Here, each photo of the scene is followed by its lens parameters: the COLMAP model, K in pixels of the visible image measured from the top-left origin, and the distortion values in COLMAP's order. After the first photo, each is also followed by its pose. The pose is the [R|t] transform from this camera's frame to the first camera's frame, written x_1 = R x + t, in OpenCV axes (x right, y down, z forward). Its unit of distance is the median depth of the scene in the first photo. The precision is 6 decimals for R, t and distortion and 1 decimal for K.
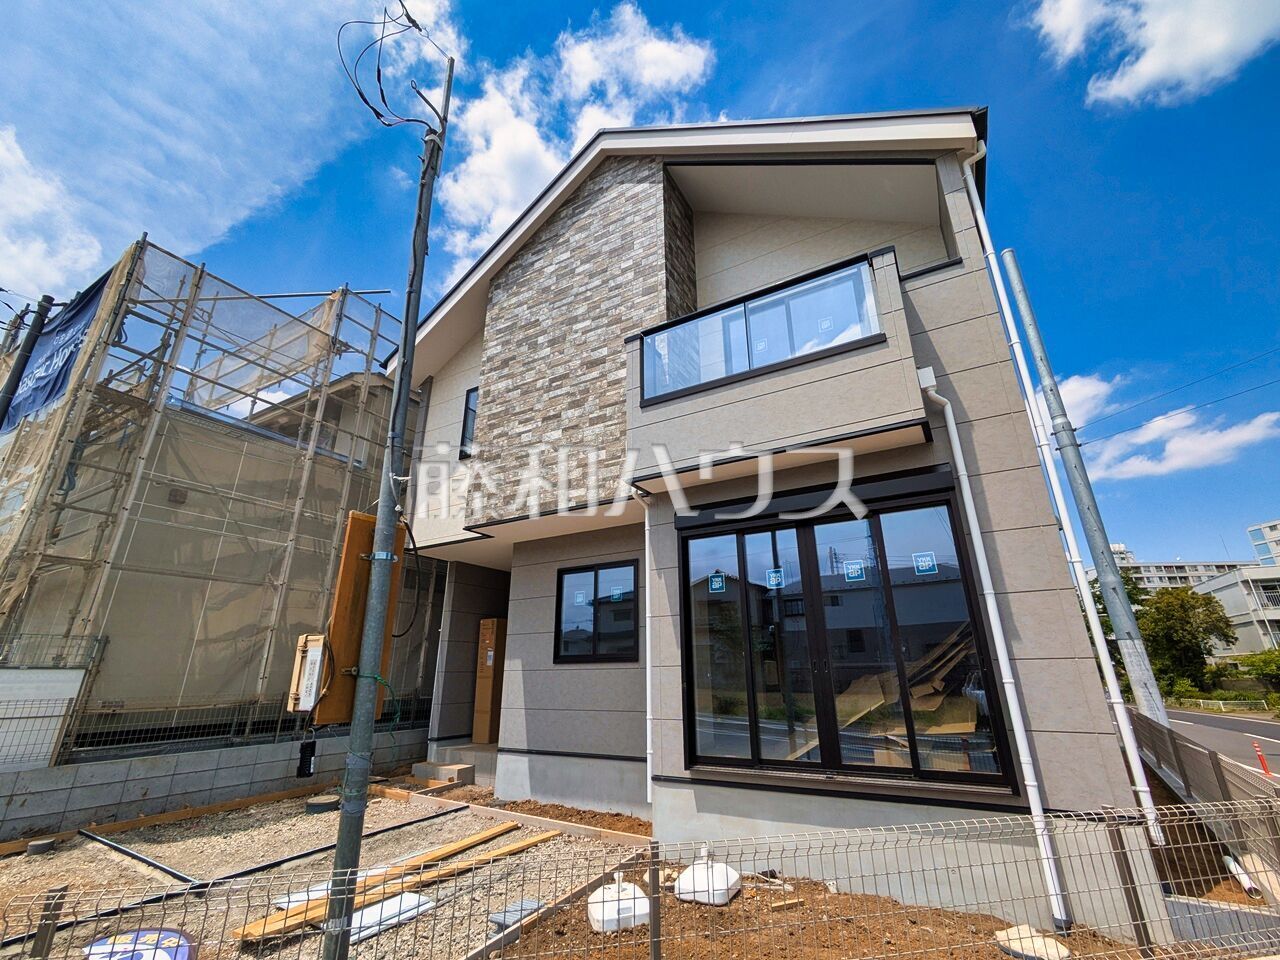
lens RADIAL K [[547.1, 0, 643.9], [0, 547.1, 478.6], [0, 0, 1]] dist [-0.002041, 0.001623]
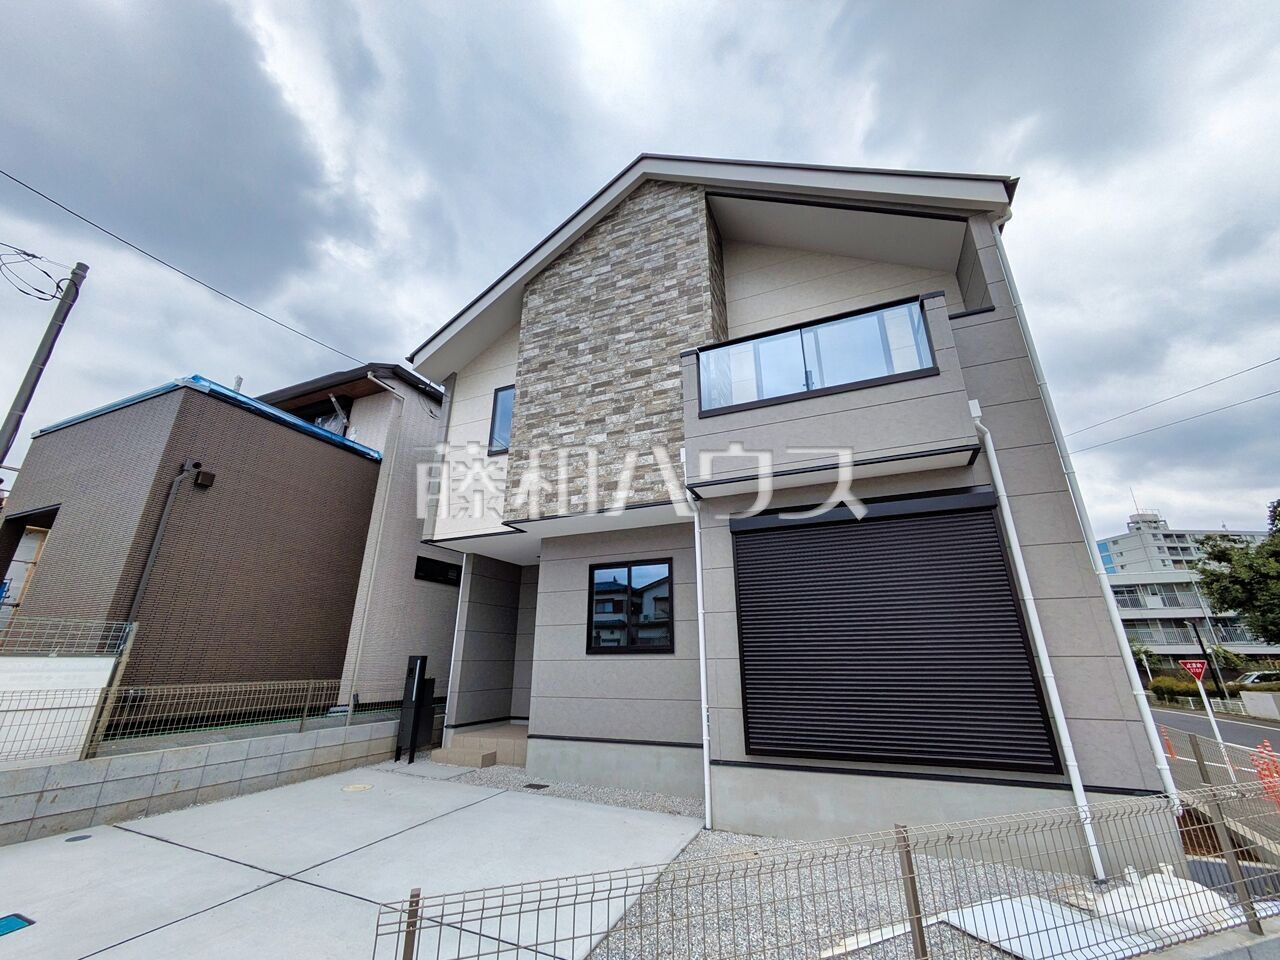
lens RADIAL K [[509.8, 0, 643.1], [0, 509.8, 478.2], [0, 0, 1]] dist [-0.000087, 0.000797]
pose [[0.992781, 0.046317, 0.110634, -0.182557], [-0.046219, 0.998925, -0.003457, -0.002648], [-0.110675, -0.001682, 0.993855, 0.010678]]
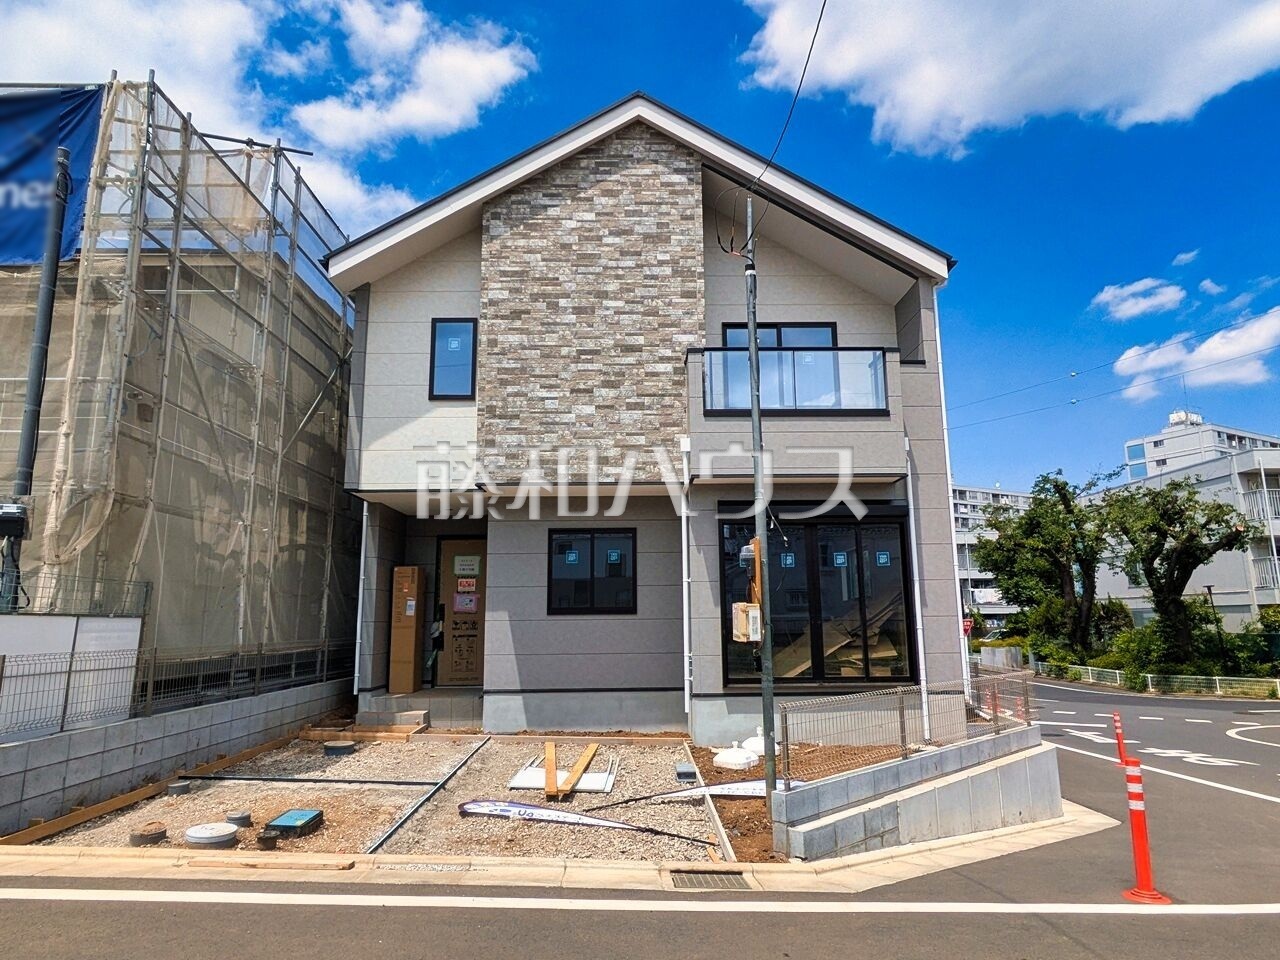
lens RADIAL K [[764.4, 0, 640.1], [0, 764.4, 492.4], [0, 0, 1]] dist [0.005213, -0.000911]
pose [[0.857544, 0.088562, 0.506730, -0.808605], [-0.173493, 0.977146, 0.122828, -0.121889], [-0.484271, -0.193245, 0.853310, -0.350153]]
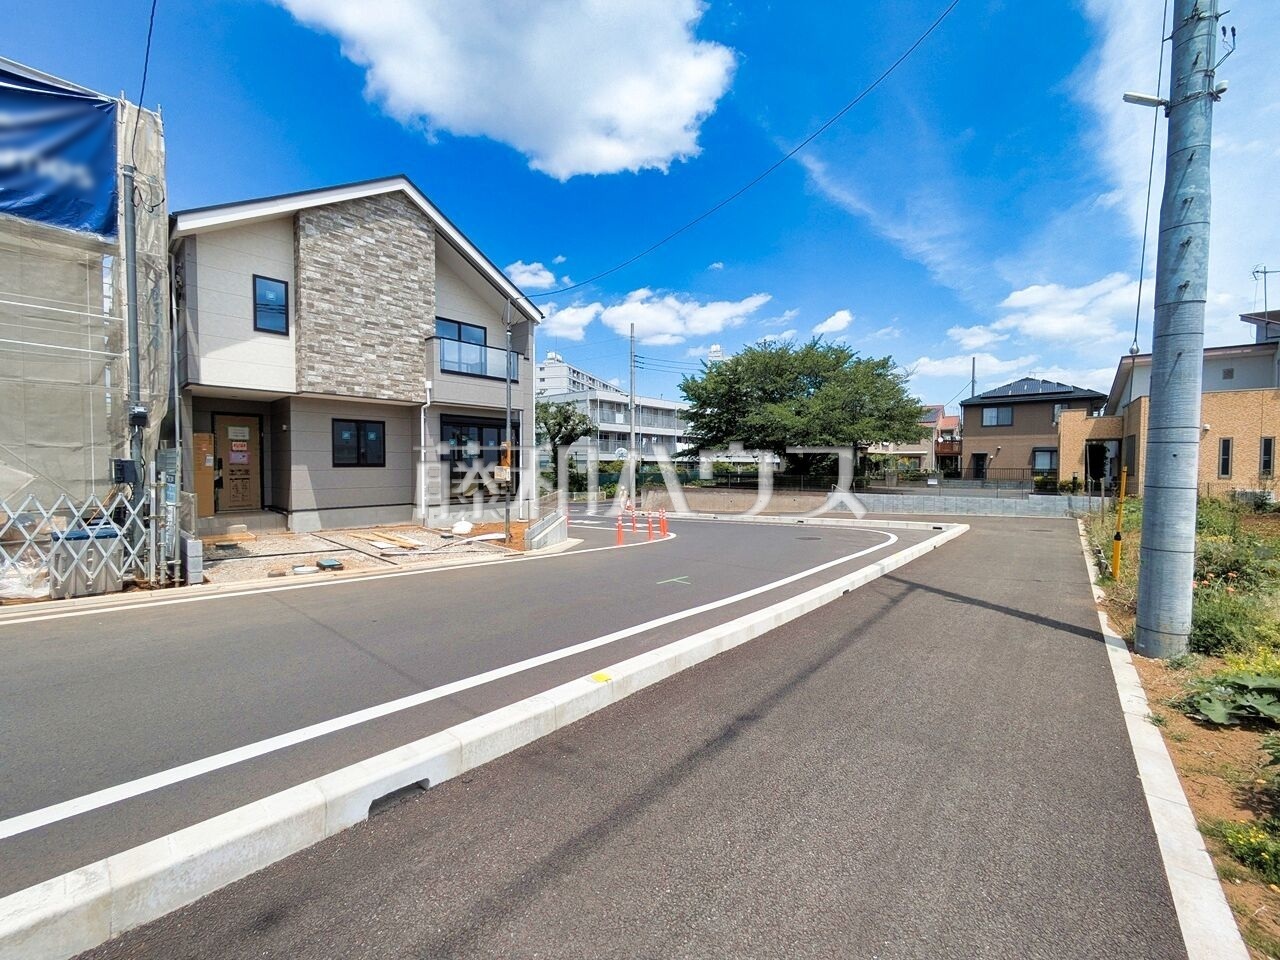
lens RADIAL K [[509.8, 0, 642.8], [0, 509.8, 476.9], [0, 0, 1]] dist [-0.000087, 0.000797]
pose [[0.206821, -0.015633, 0.978254, -1.725543], [-0.337862, 0.937221, 0.086408, -0.159713], [-0.918191, -0.348386, 0.188555, -0.370205]]
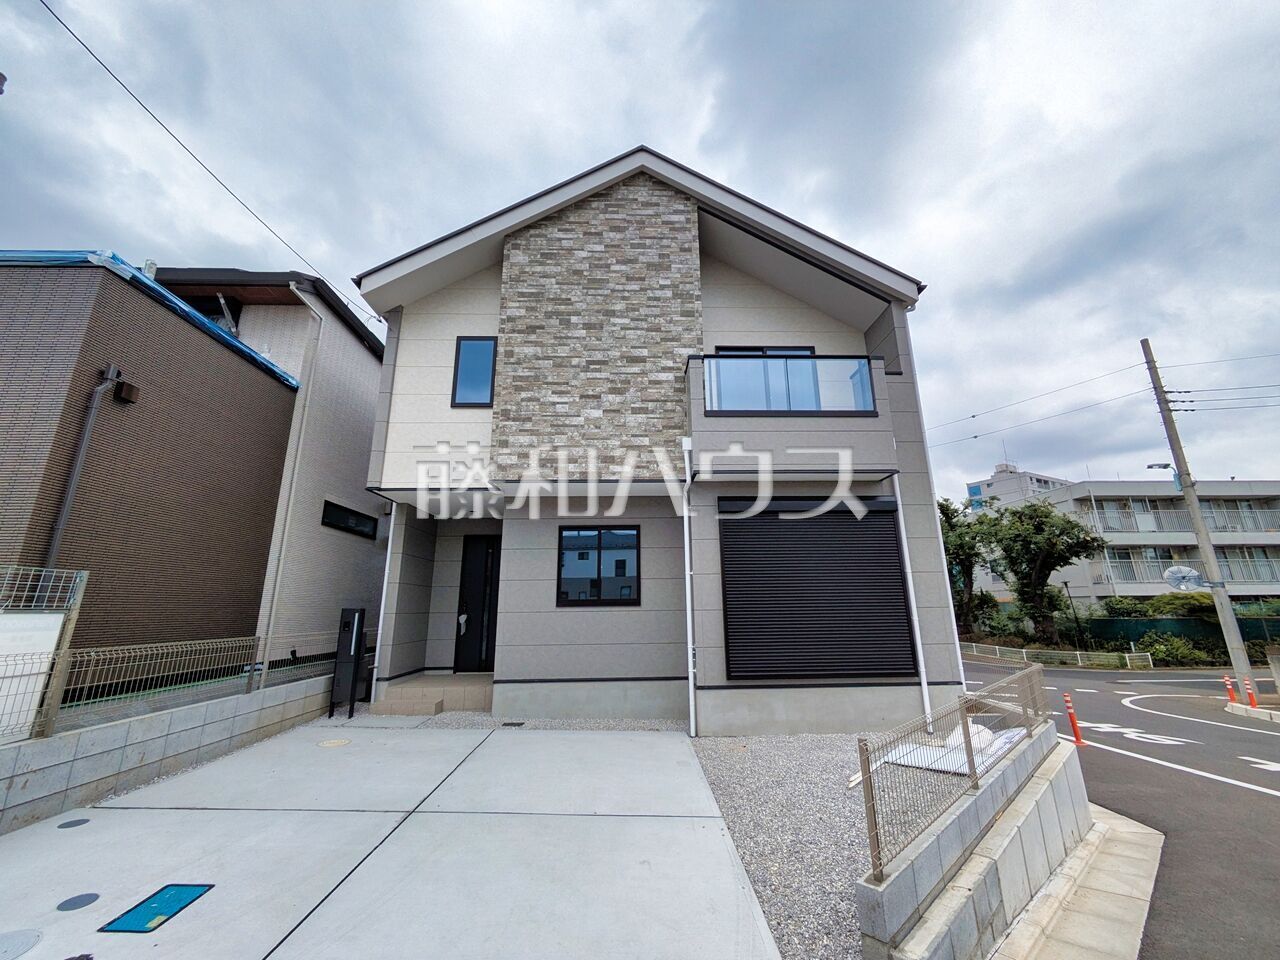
lens RADIAL K [[509.8, 0, 643.9], [0, 509.8, 479.3], [0, 0, 1]] dist [-0.000087, 0.000797]
pose [[0.850774, 0.130641, 0.509036, -0.598324], [-0.175405, 0.983654, 0.040714, -0.004839], [-0.495396, -0.123926, 0.859782, 0.009786]]
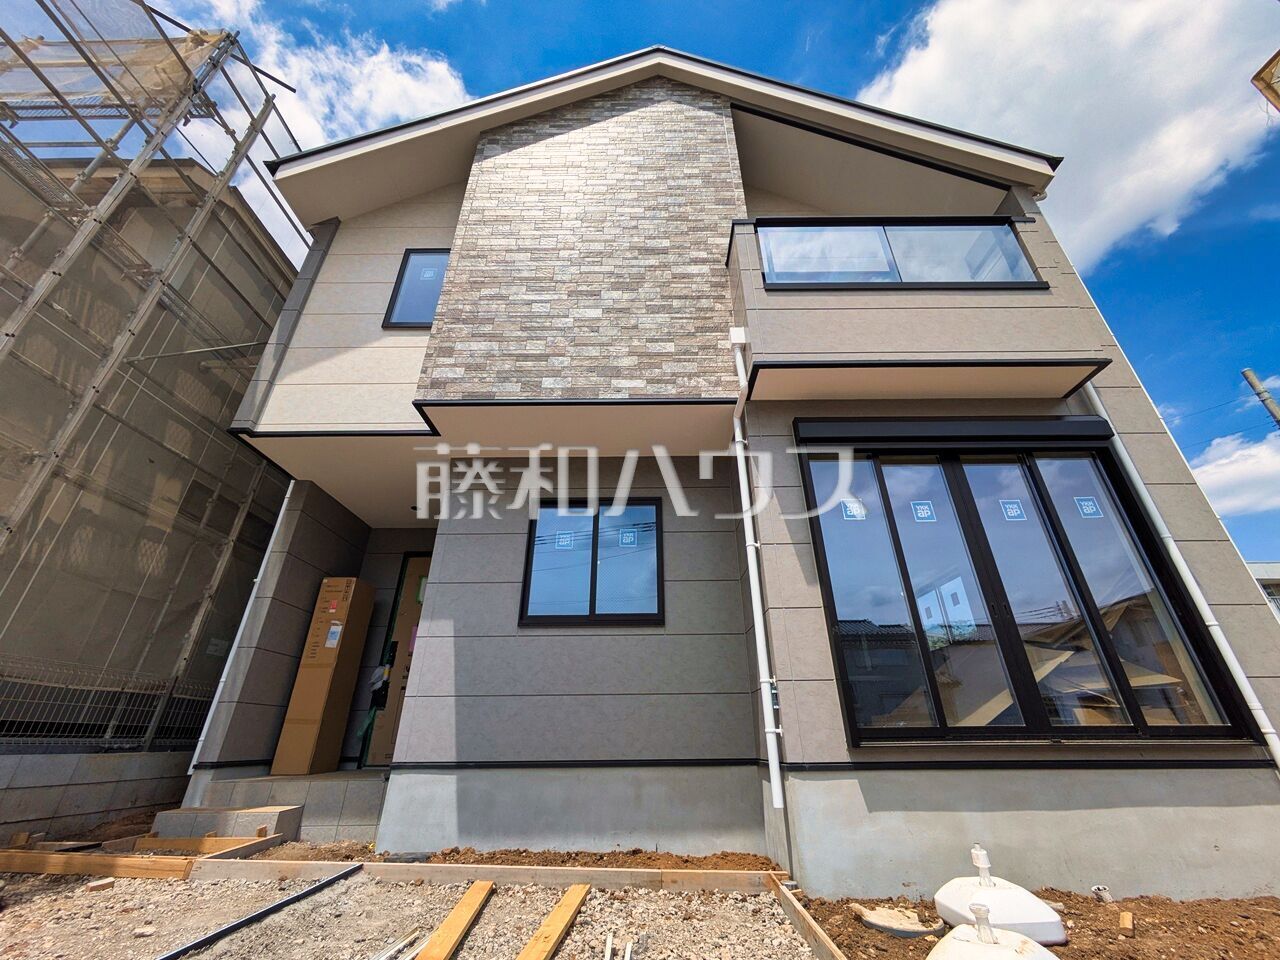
lens RADIAL K [[509.8, 0, 644.8], [0, 509.8, 478.4], [0, 0, 1]] dist [-0.000087, 0.000797]
pose [[0.867591, 0.232574, 0.439539, -0.349957], [-0.169270, 0.969228, -0.178734, 0.249714], [-0.467582, 0.080667, 0.880261, 0.366378]]
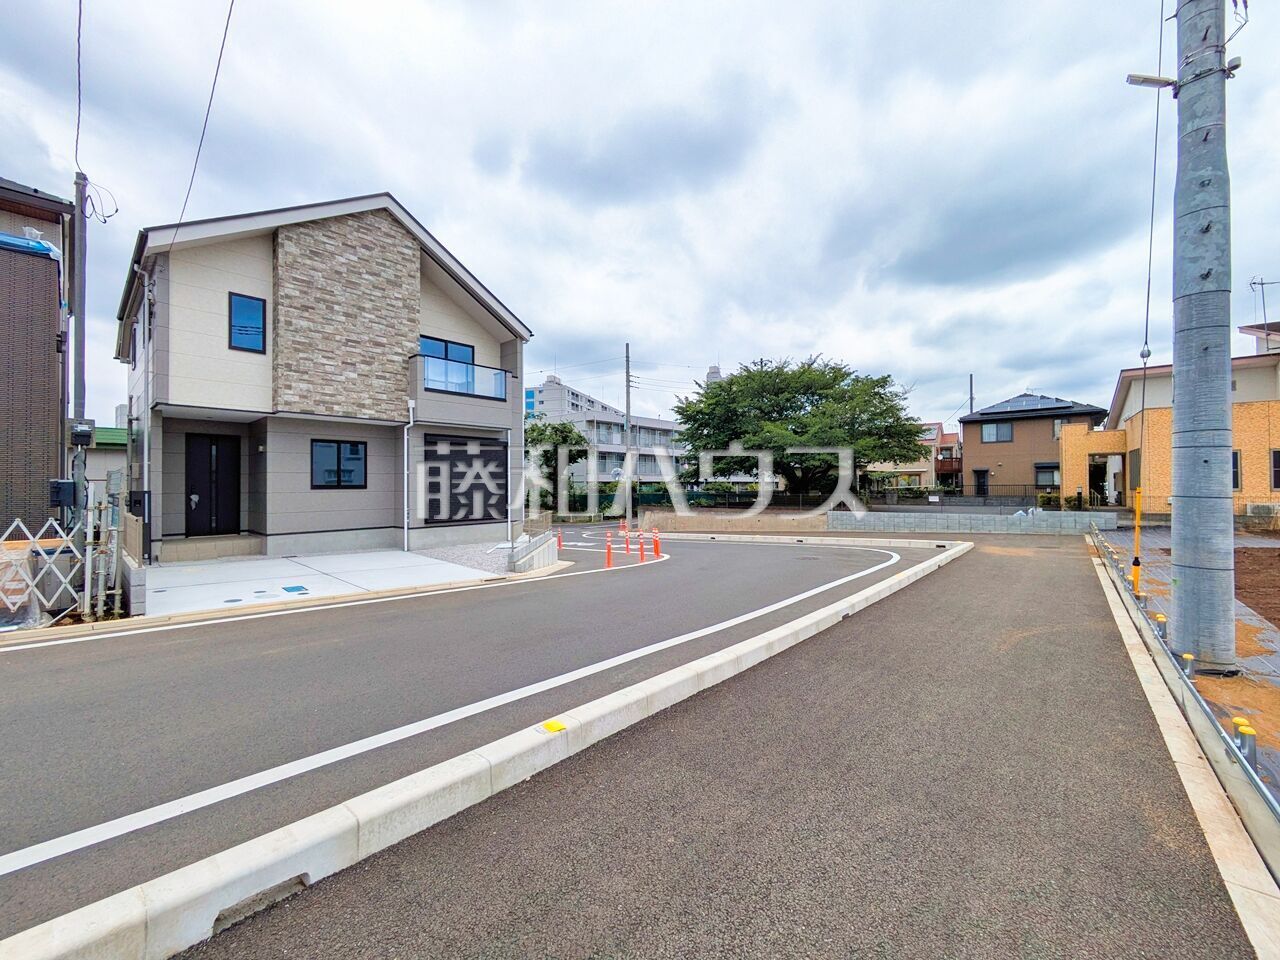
lens RADIAL K [[509.8, 0, 642.1], [0, 509.8, 477.0], [0, 0, 1]] dist [-0.000087, 0.000797]
pose [[0.208789, 0.022810, 0.977695, -1.651415], [-0.327430, 0.943660, 0.047907, -0.157923], [-0.921519, -0.330129, 0.204494, -0.392648]]
